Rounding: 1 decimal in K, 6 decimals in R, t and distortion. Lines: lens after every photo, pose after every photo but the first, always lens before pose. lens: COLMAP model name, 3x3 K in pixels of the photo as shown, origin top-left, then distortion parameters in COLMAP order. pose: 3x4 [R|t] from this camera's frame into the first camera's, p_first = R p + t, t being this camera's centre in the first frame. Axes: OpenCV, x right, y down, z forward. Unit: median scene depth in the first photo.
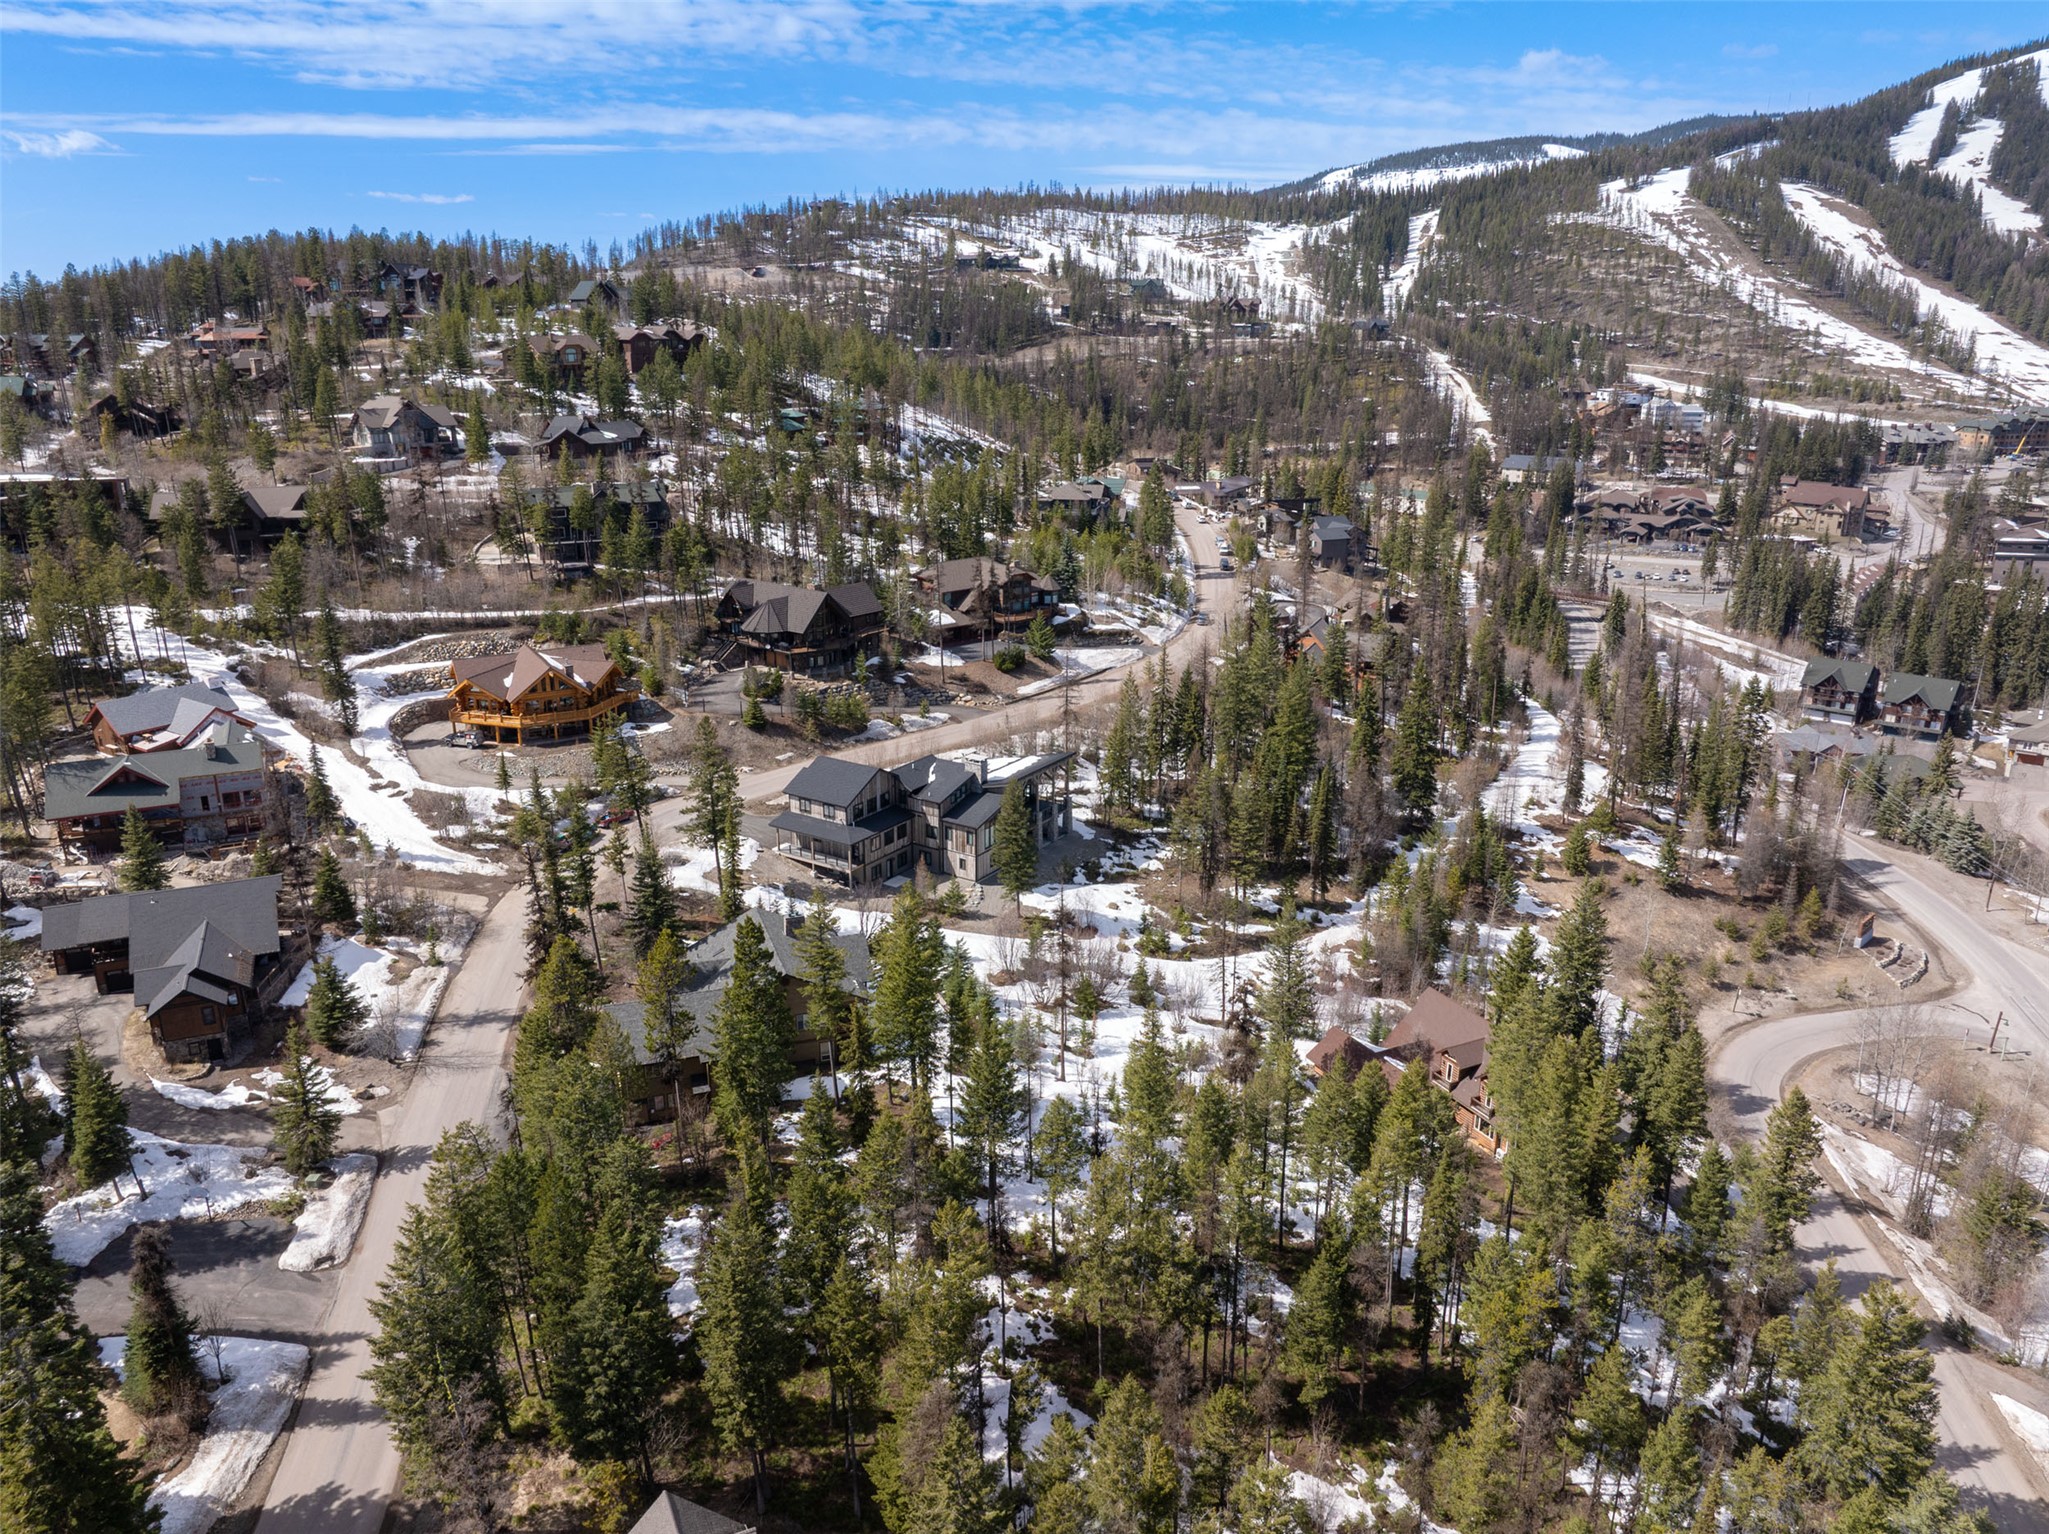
lens RADIAL K [[1427.1, 0, 1024.5], [0, 1427.1, 767.0], [0, 0, 1]] dist [-0.044890, 0.004935]
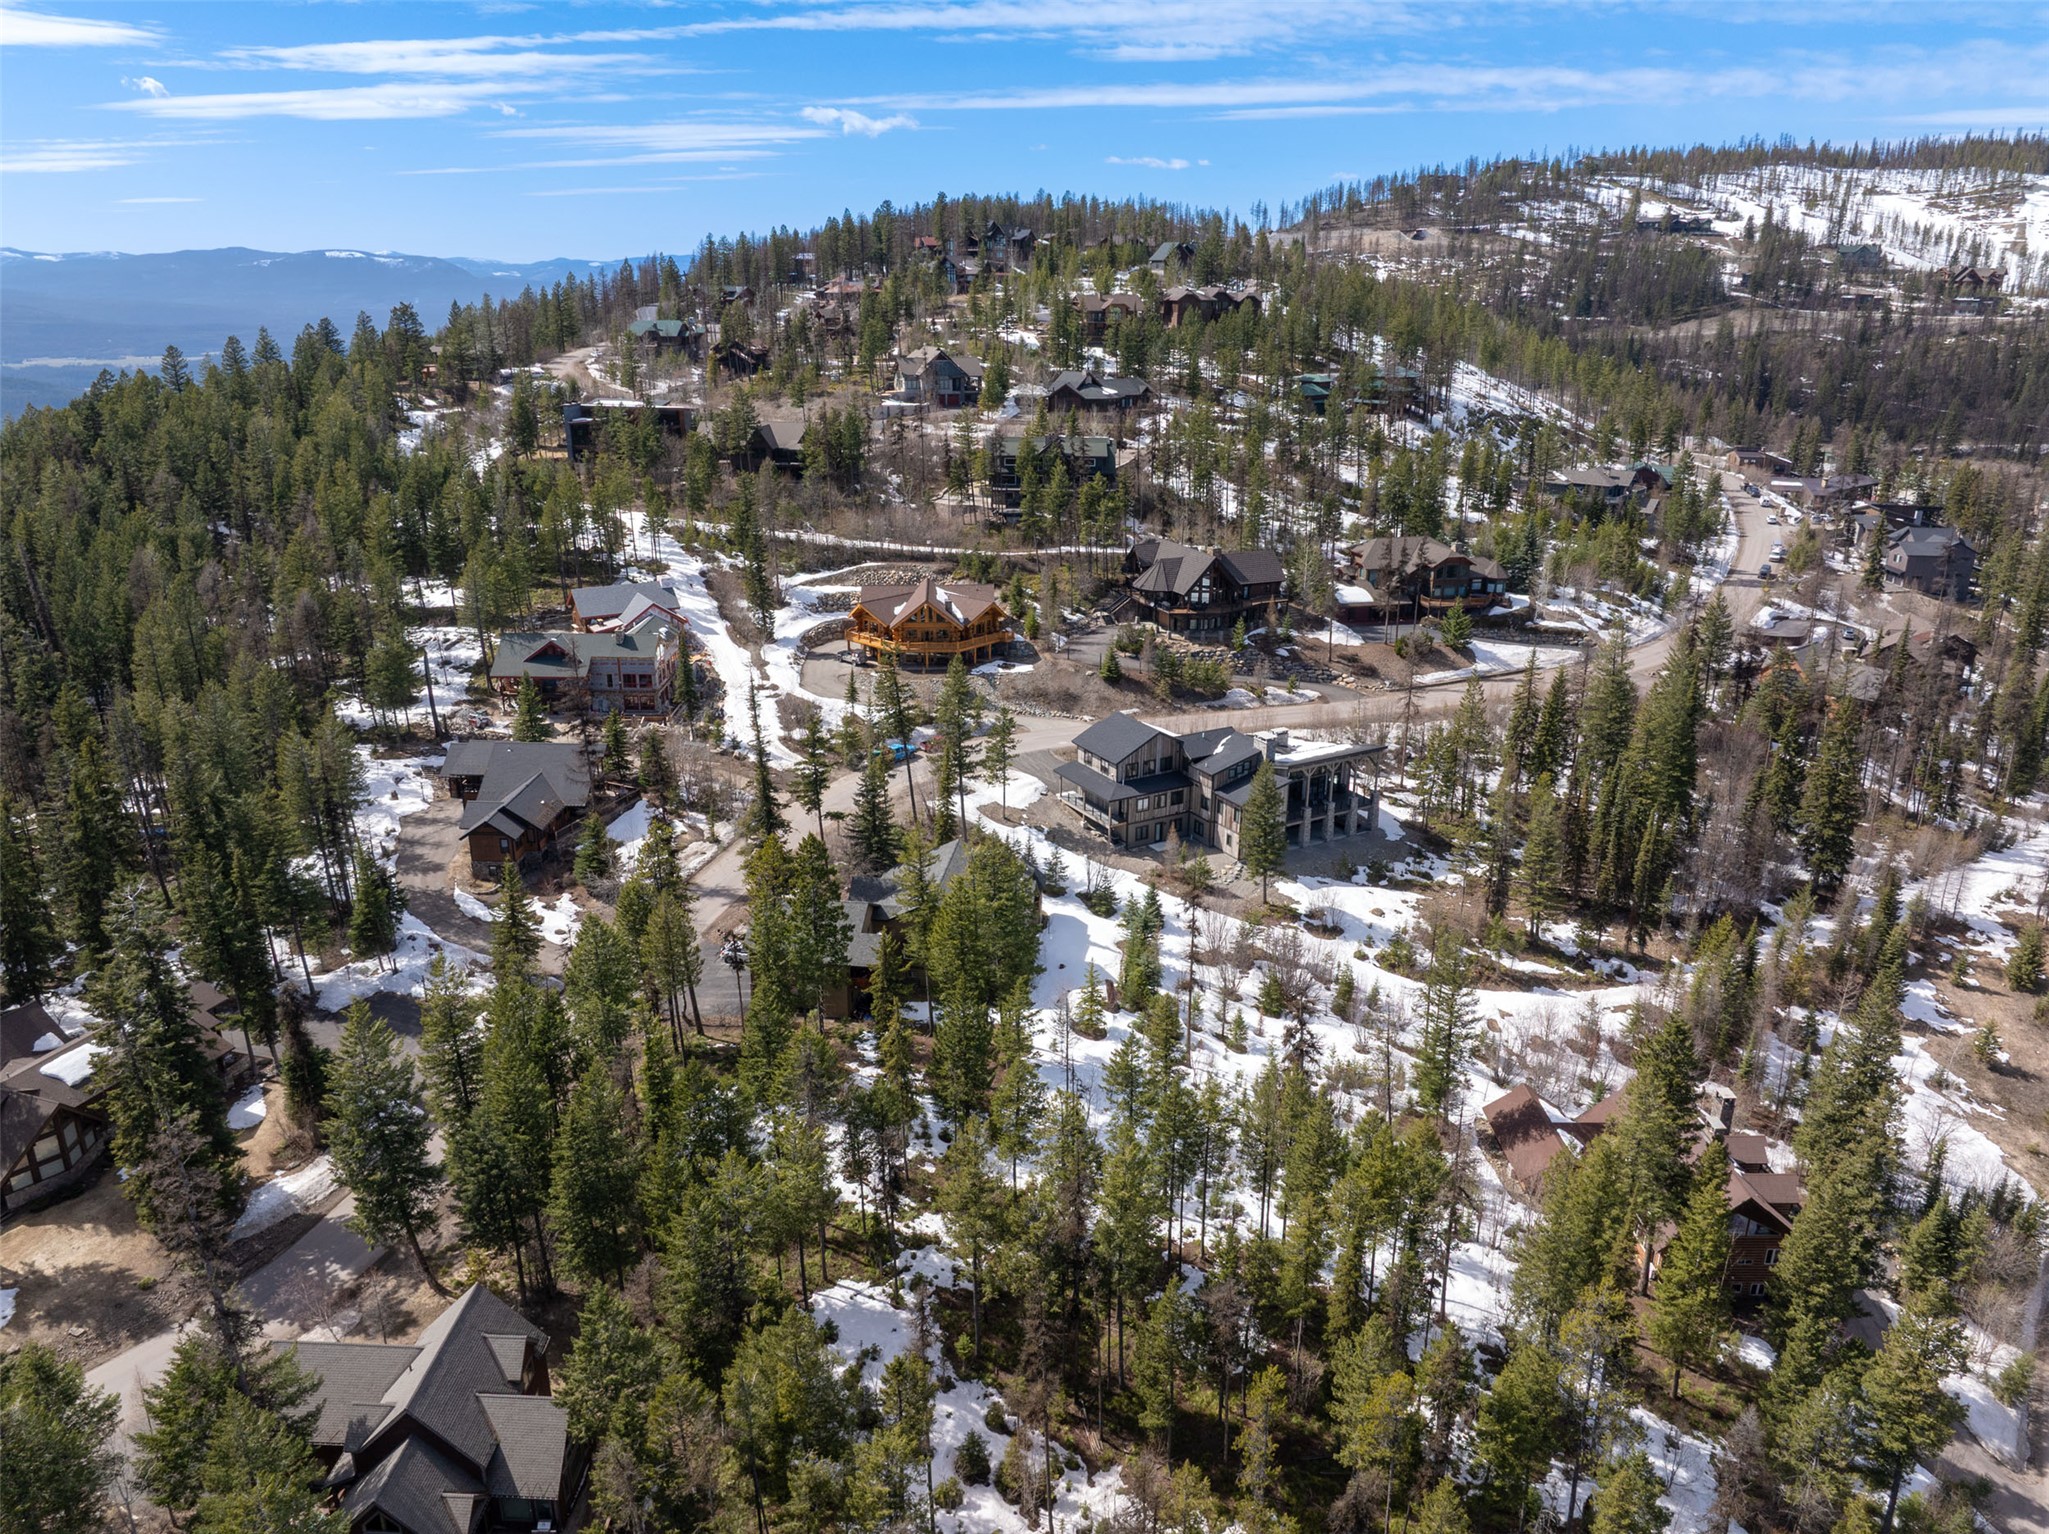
lens RADIAL K [[1439.3, 0, 1027.5], [0, 1439.3, 742.3], [0, 0, 1]] dist [-0.056415, 0.029762]
pose [[0.894029, 0.142621, -0.424701, 0.183777], [-0.139943, 0.989442, 0.037679, -0.012514], [0.425592, 0.025747, 0.904549, 0.033261]]
